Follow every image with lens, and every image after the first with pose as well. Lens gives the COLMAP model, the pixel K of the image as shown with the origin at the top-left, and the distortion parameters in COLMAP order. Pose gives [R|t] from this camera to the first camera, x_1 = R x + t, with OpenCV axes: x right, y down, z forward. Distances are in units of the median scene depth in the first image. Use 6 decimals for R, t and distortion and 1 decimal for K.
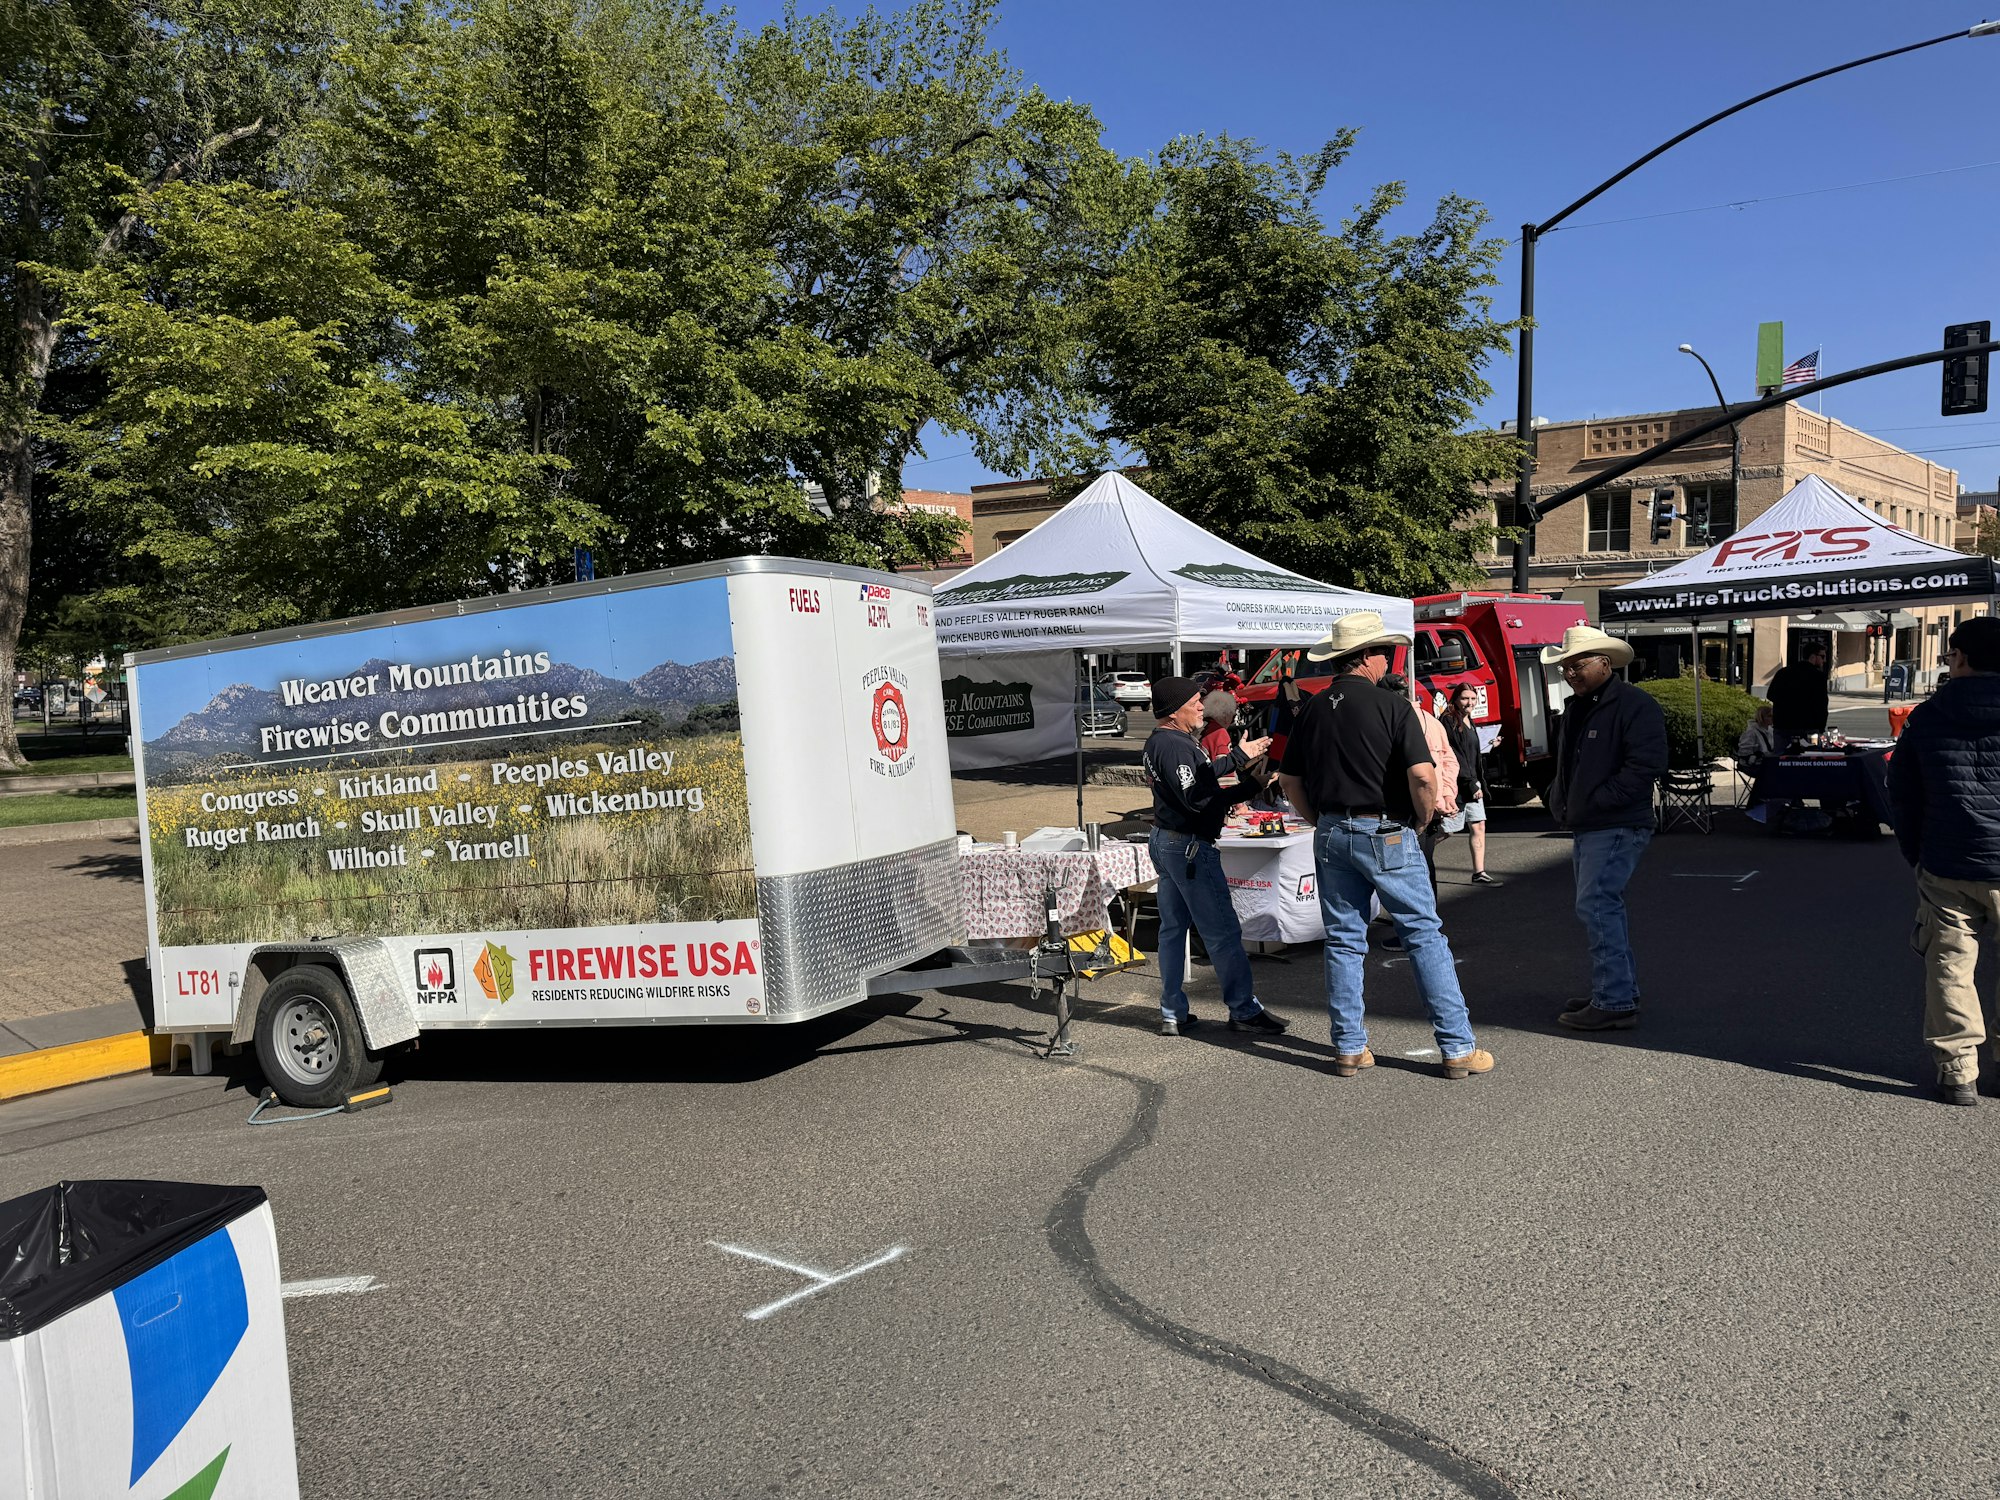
lens RADIAL K [[1377.5, 0, 1000.0], [0, 1377.5, 750.0], [0, 0, 1]] dist [0.080691, -0.119075]
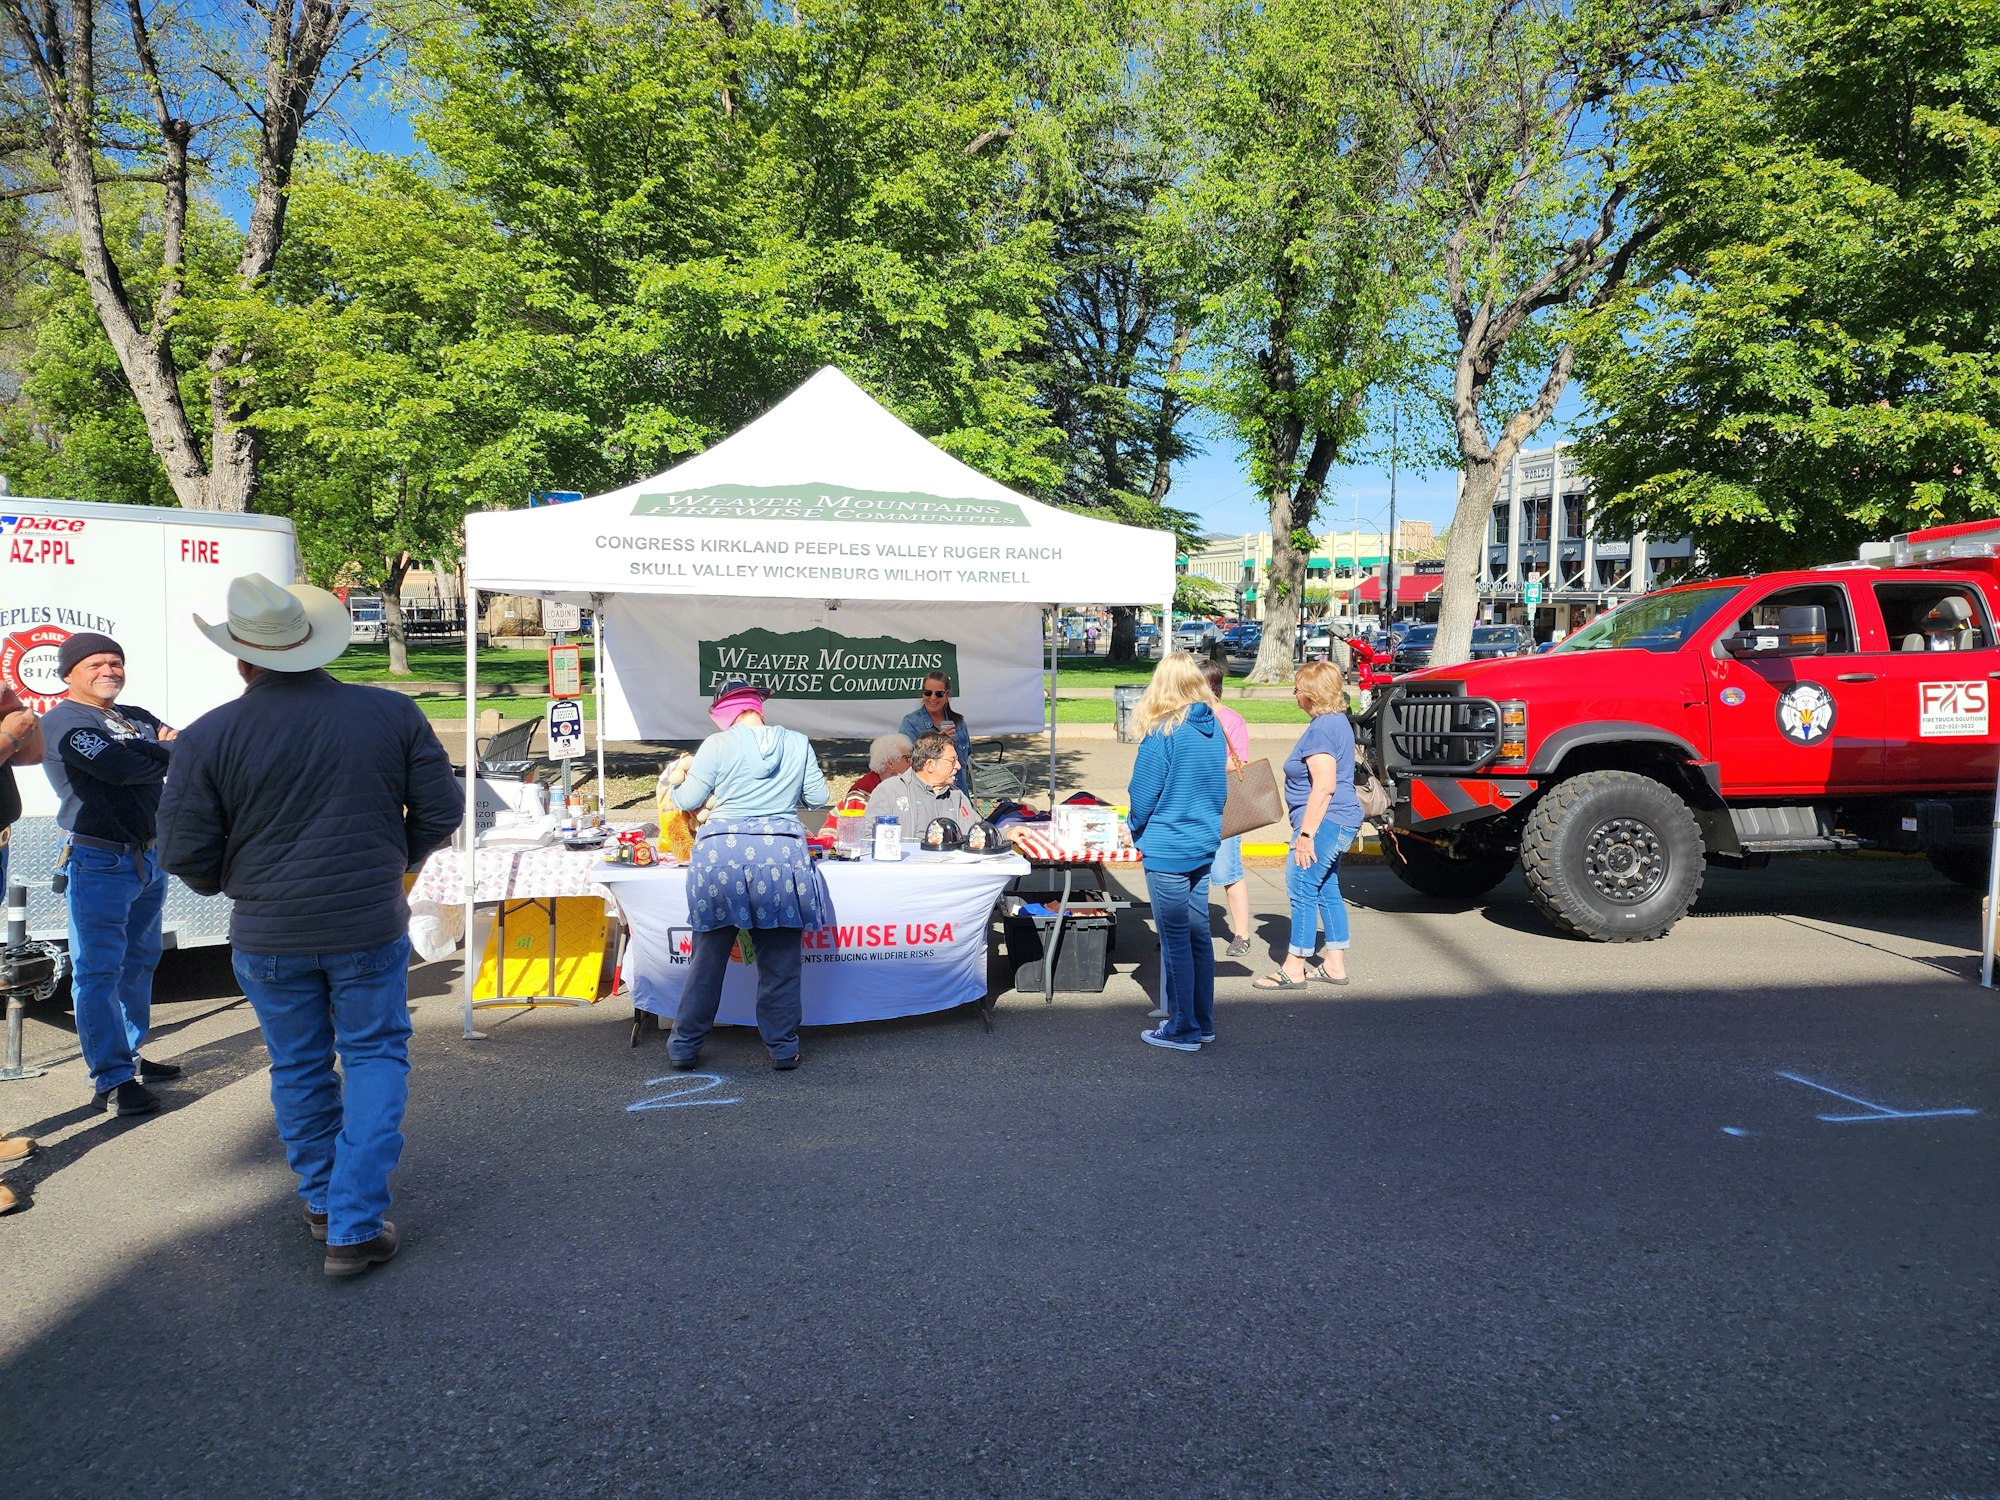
lens RADIAL K [[1321.8, 0, 981.7], [0, 1321.8, 738.2], [0, 0, 1]] dist [0.070011, -0.065731]
pose [[0.747299, 0.090624, -0.658279, 0.916258], [-0.066036, 0.995881, 0.062135, -0.068016], [0.661198, -0.002963, 0.750205, 0.712655]]
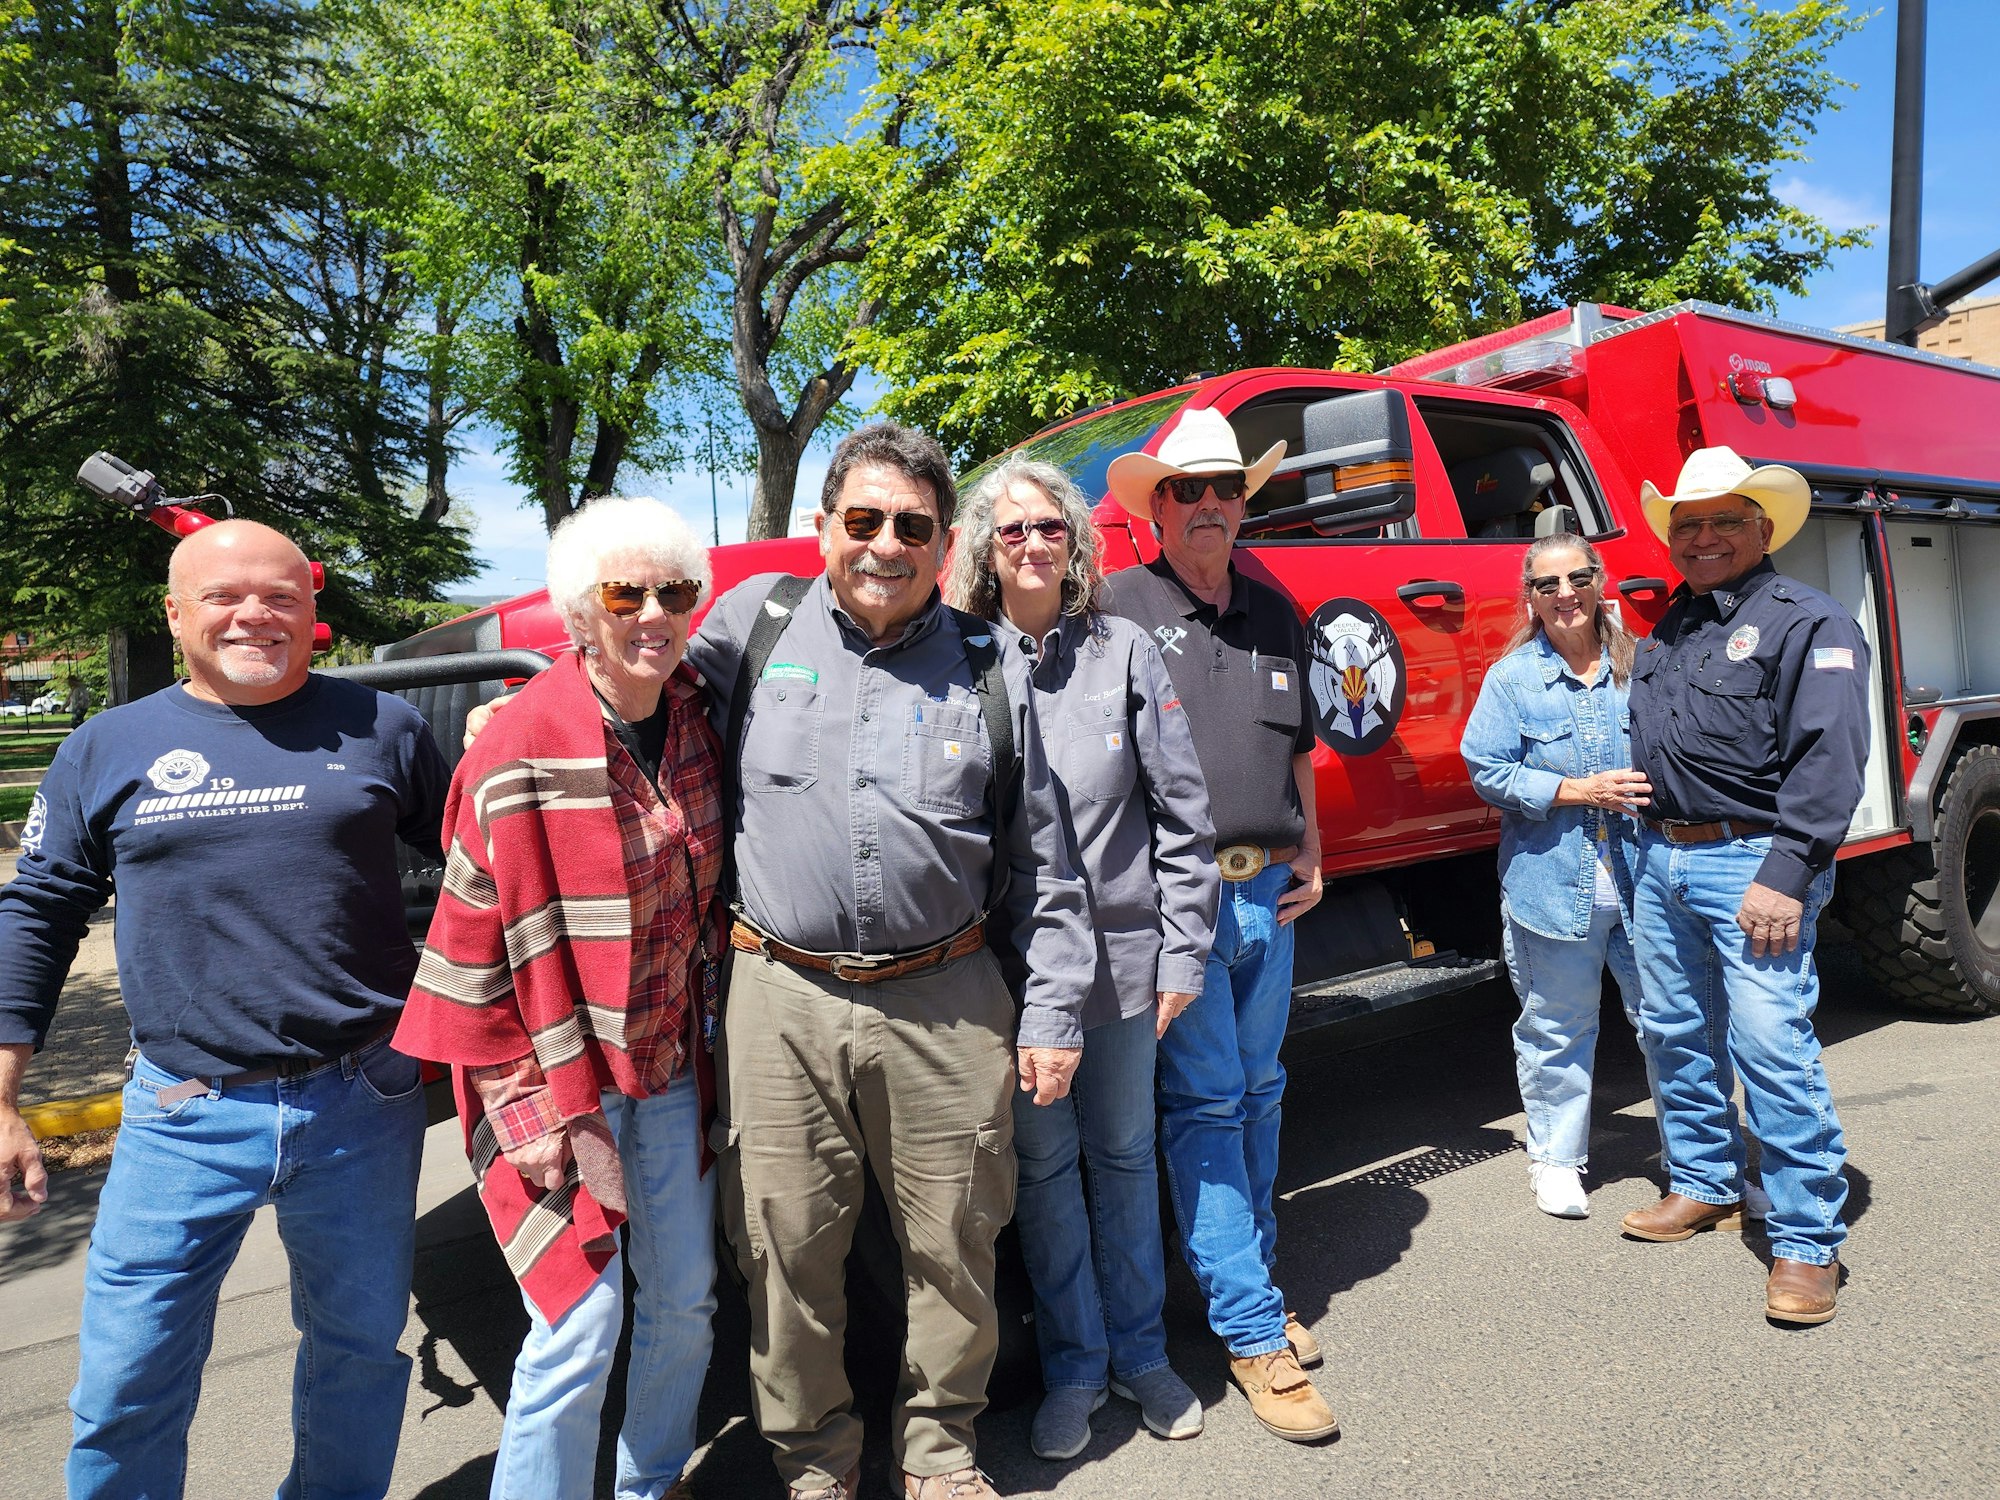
lens RADIAL K [[1381.0, 0, 1007.8], [0, 1381.0, 783.1], [0, 0, 1]] dist [0.084563, -0.070292]
pose [[0.970532, 0.014479, -0.240538, 0.674028], [-0.006075, 0.999346, 0.035643, -0.042530], [0.240896, -0.033132, 0.969985, 1.594052]]
